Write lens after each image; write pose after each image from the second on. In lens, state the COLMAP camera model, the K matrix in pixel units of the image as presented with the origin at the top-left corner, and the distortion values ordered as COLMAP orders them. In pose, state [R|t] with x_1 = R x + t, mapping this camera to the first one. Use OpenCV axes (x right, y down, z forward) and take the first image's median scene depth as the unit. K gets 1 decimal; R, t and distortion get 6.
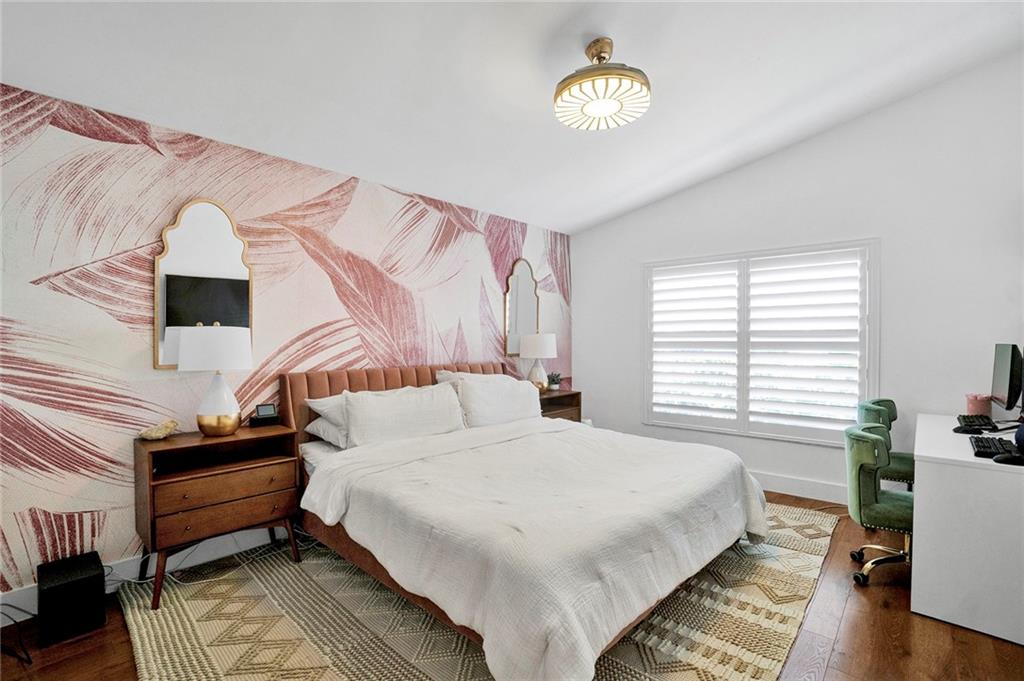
lens RADIAL K [[448.1, 0, 510.9], [0, 448.1, 338.3], [0, 0, 1]] dist [-0.017303, 0.000447]
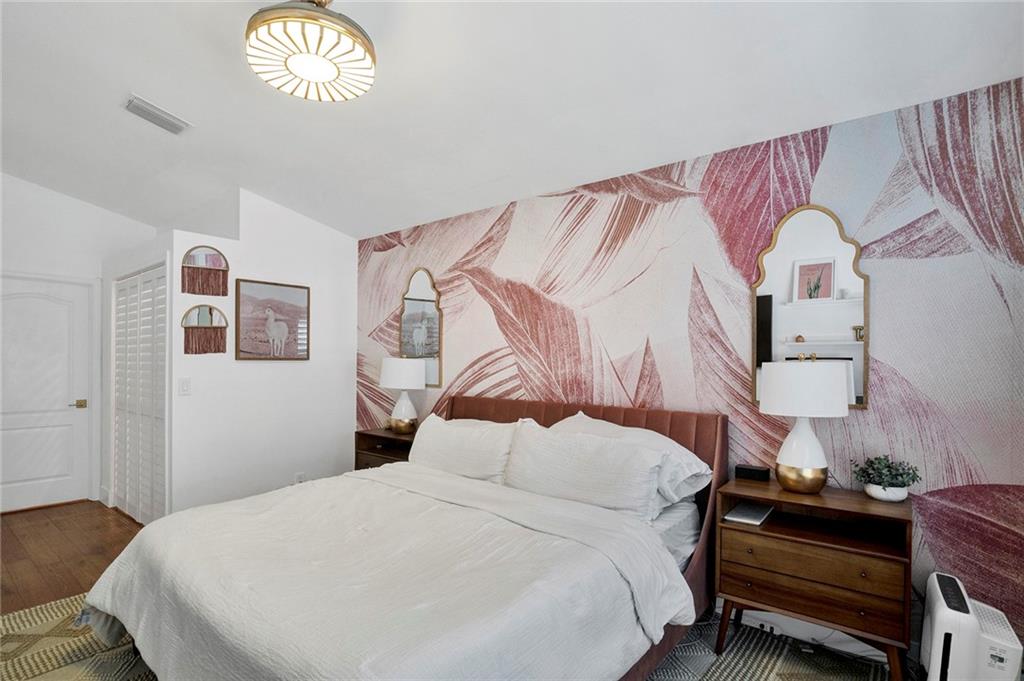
lens RADIAL K [[517.8, 0, 508.5], [0, 517.8, 365.0], [0, 0, 1]] dist [-0.035627, 0.019450]
pose [[0.082982, 0.009558, -0.996505, 0.755299], [-0.004751, 0.999946, 0.009195, -0.014704], [0.996540, 0.003972, 0.083023, 0.872912]]
